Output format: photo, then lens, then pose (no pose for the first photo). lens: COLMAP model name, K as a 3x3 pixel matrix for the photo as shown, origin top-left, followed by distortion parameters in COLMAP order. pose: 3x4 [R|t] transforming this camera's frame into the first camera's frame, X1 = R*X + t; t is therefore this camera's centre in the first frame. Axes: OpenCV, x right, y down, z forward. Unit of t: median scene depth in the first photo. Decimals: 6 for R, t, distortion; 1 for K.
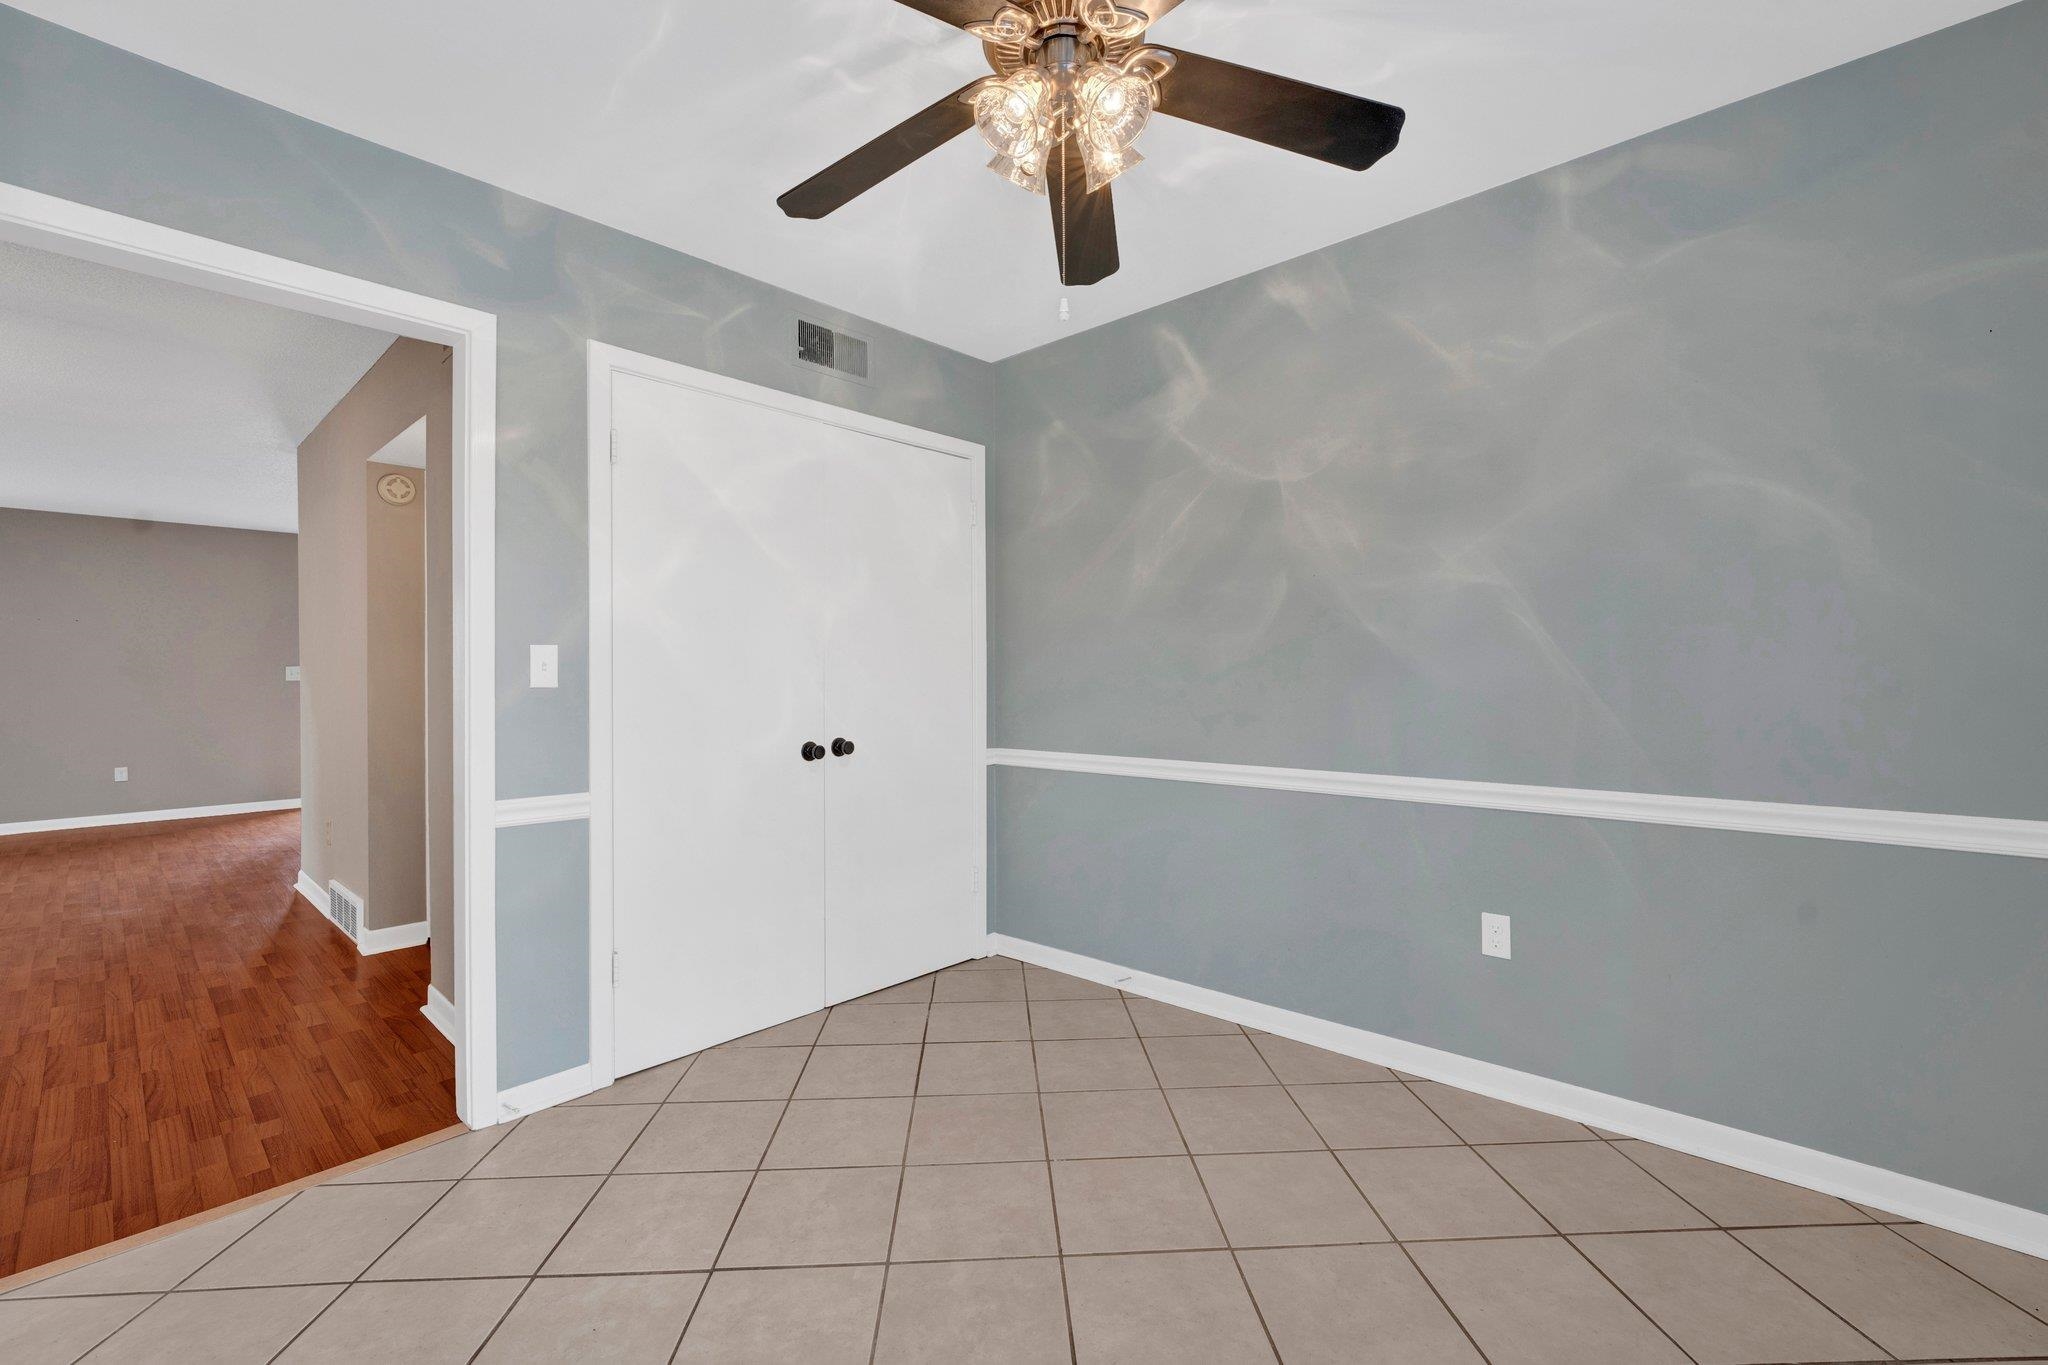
lens RADIAL K [[858.1, 0, 1018.8], [0, 858.1, 666.7], [0, 0, 1]] dist [-0.019779, 0.000060]
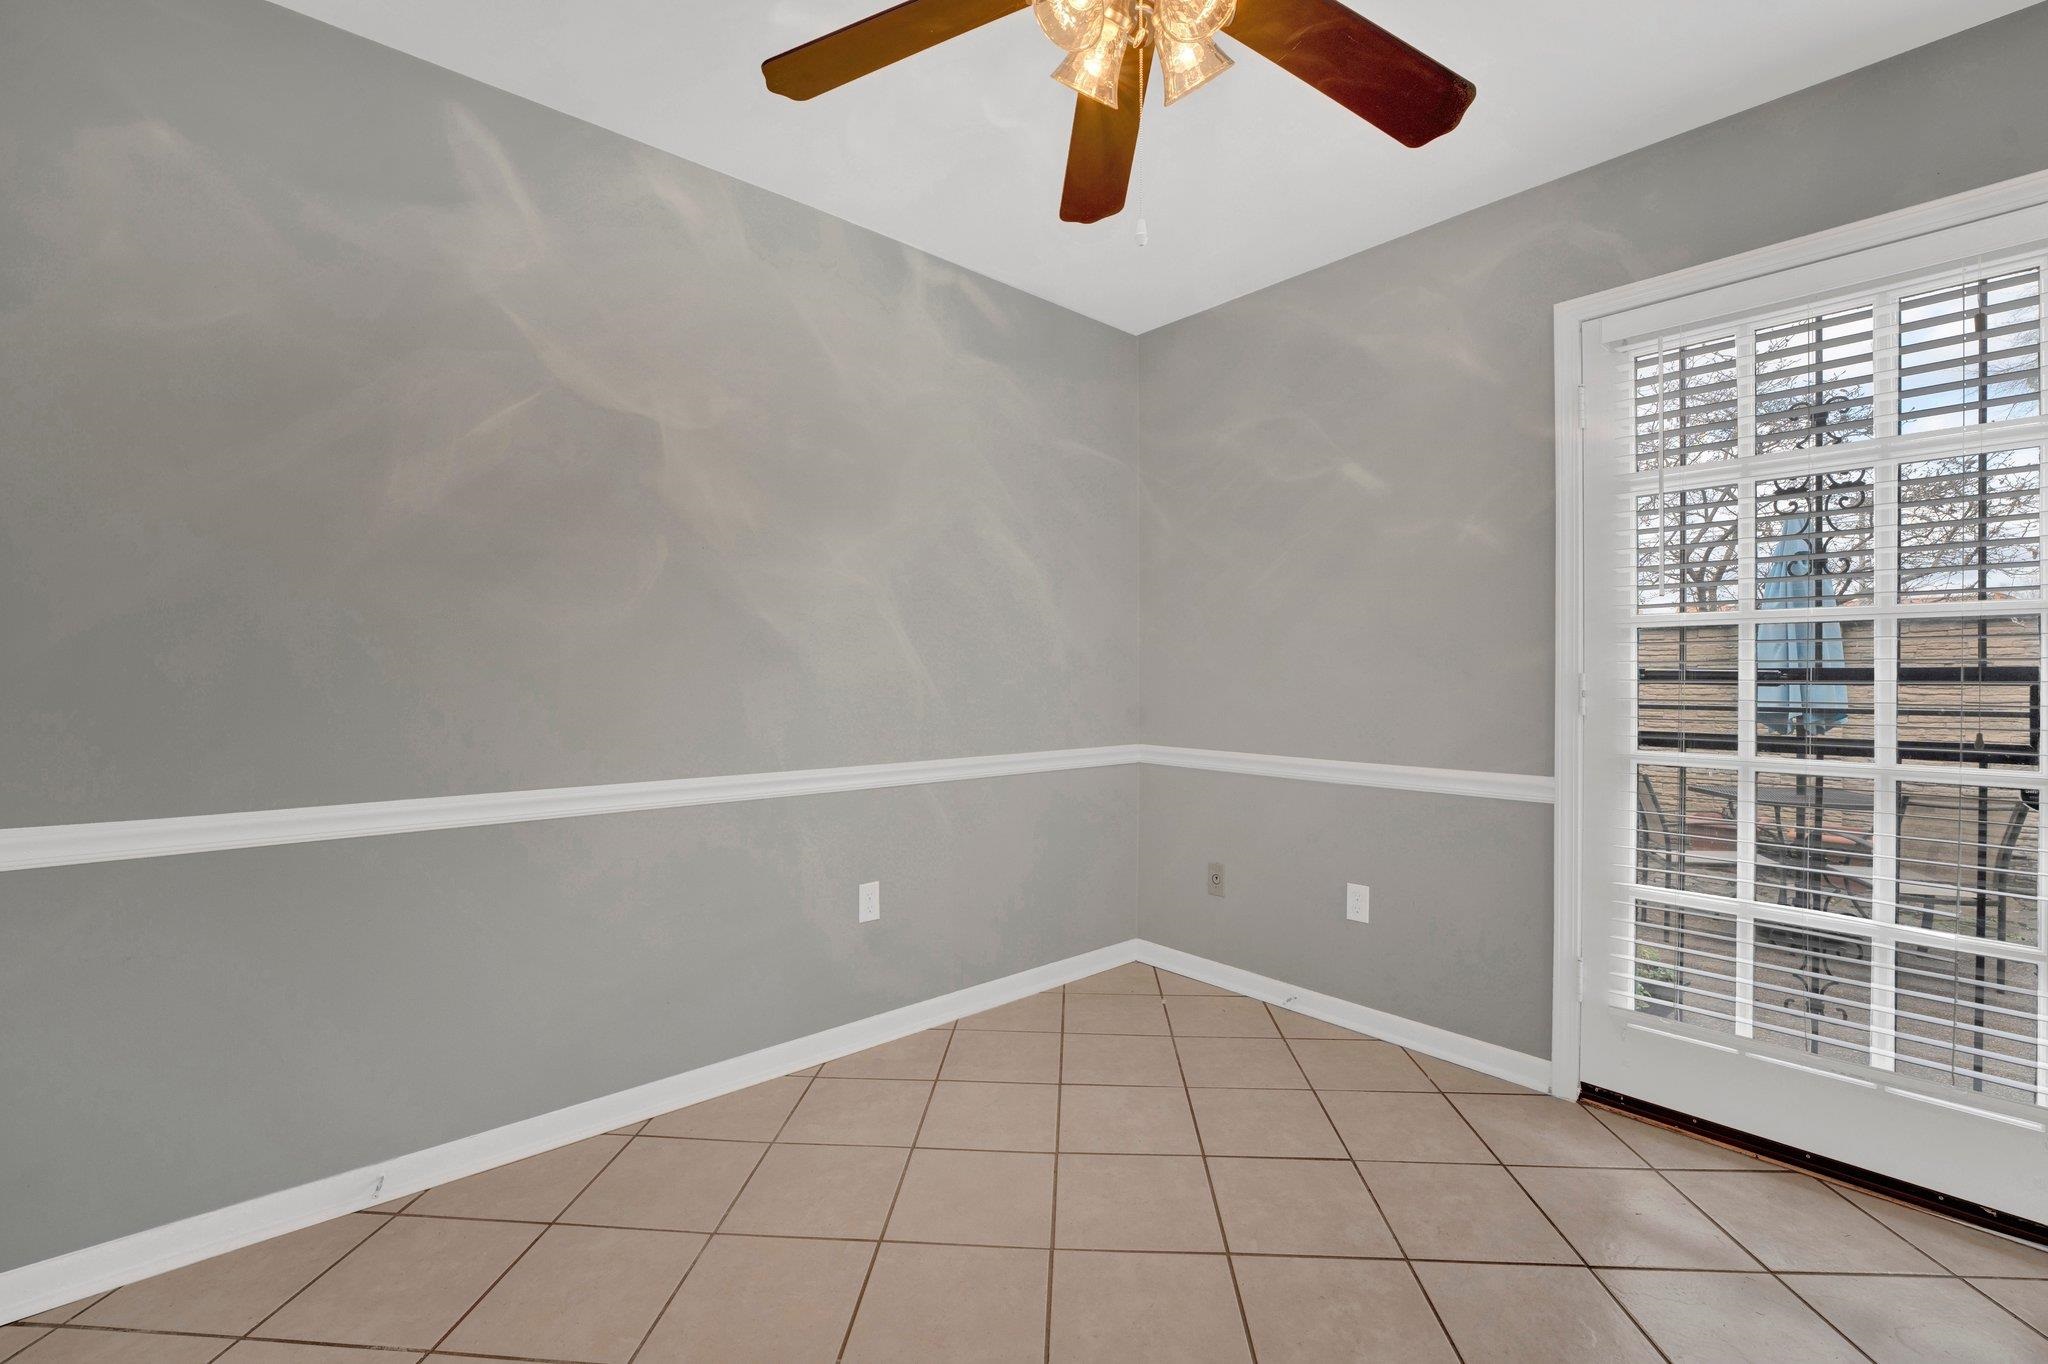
lens RADIAL K [[854.5, 0, 1080.7], [0, 854.5, 677.7], [0, 0, 1]] dist [-0.029559, 0.000133]
pose [[0.078468, 0.006195, 0.996897, -0.512961], [-0.011699, 0.999918, -0.005293, 0.024351], [-0.996848, -0.011247, 0.078534, 0.622242]]
